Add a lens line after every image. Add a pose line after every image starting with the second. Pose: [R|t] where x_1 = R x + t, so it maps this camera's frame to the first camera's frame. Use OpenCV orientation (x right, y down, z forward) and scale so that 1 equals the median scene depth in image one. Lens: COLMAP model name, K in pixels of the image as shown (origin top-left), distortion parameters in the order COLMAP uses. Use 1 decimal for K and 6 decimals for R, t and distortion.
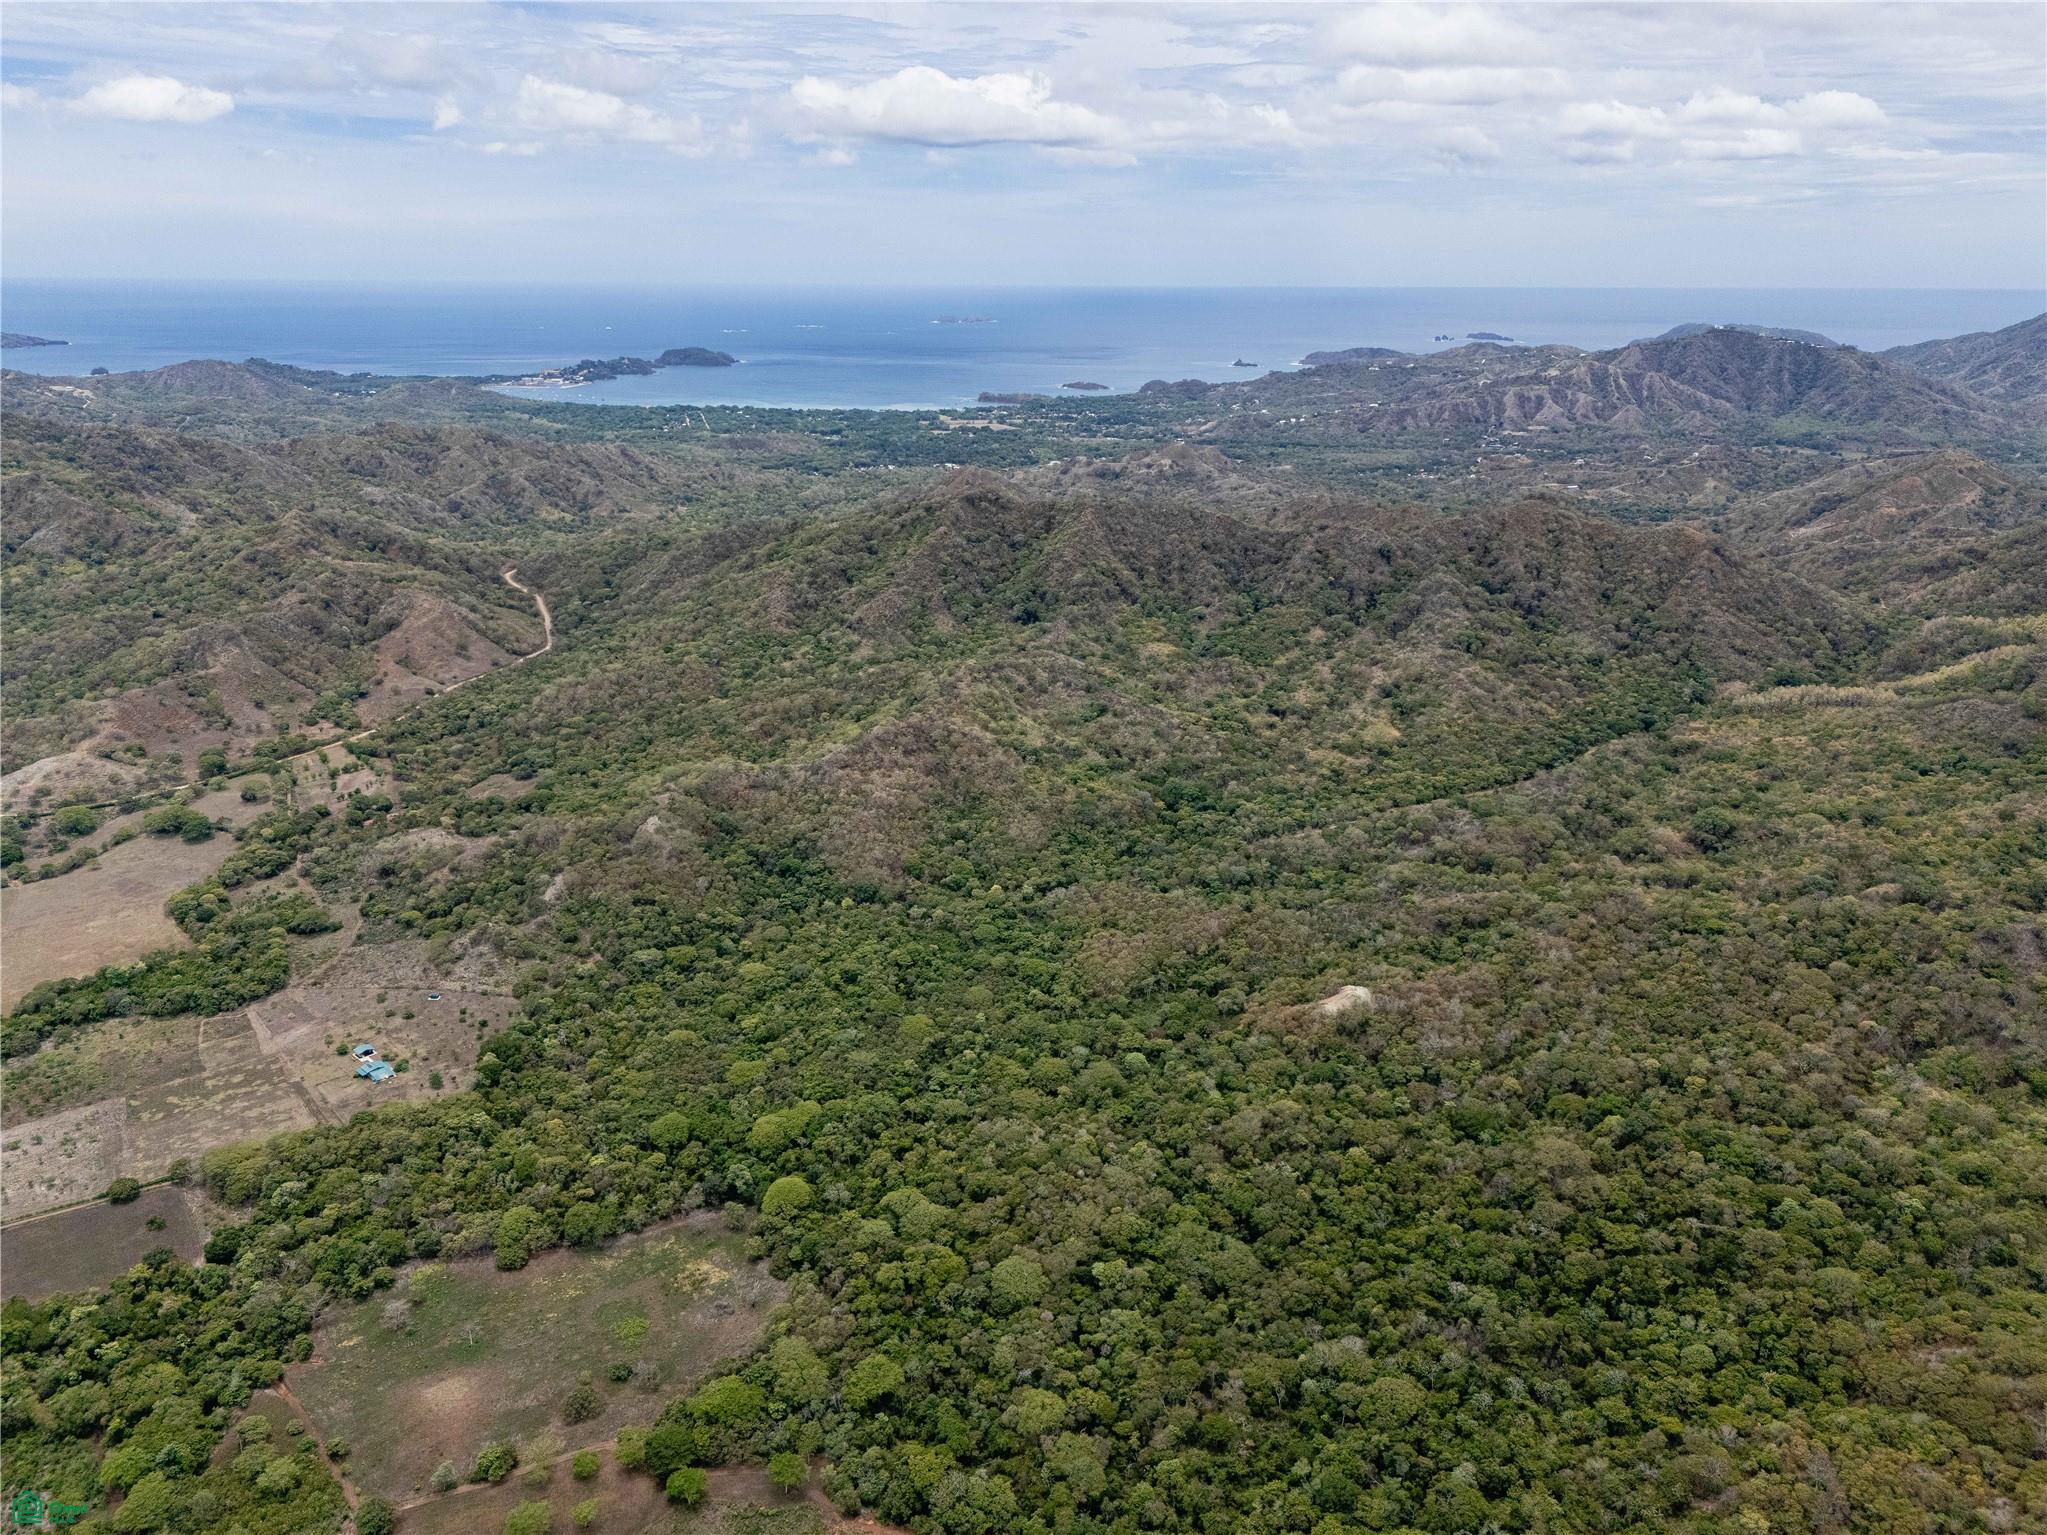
lens RADIAL K [[1508.8, 0, 1032.2], [0, 1508.8, 778.8], [0, 0, 1]] dist [0.079341, -0.078563]
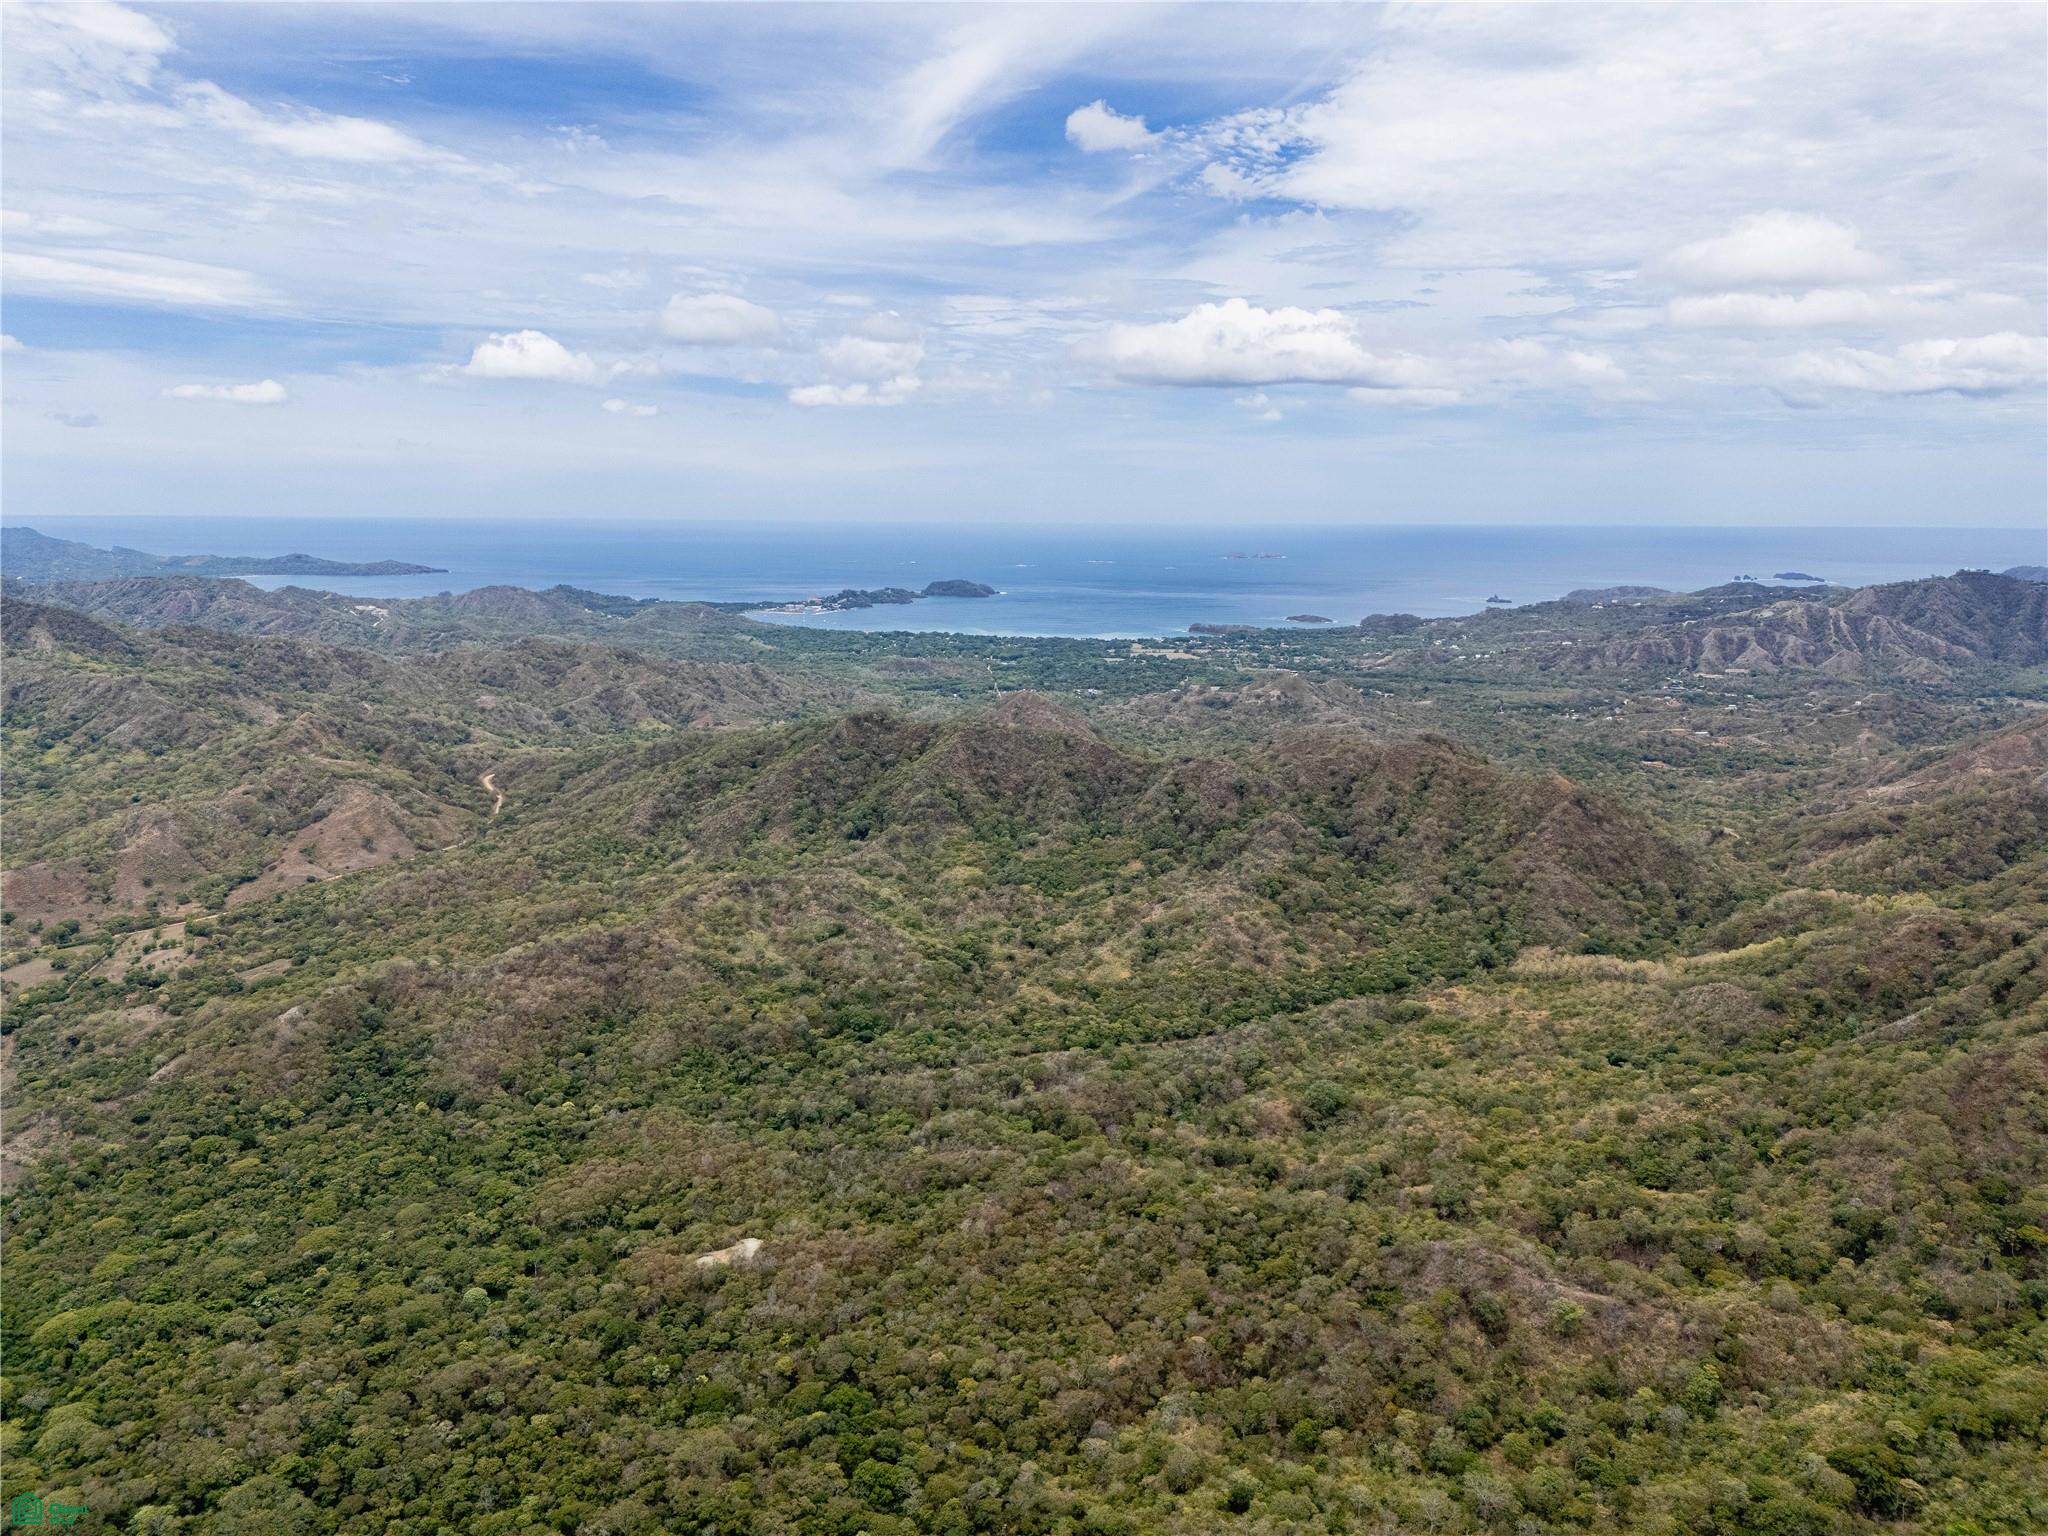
lens RADIAL K [[1509.6, 0, 1011.1], [0, 1509.6, 777.6], [0, 0, 1]] dist [0.079341, -0.078563]
pose [[0.975641, 0.040287, -0.215643, 0.176557], [-0.071586, 0.987650, -0.139363, -0.007370], [0.207366, 0.151405, 0.966476, 0.028872]]
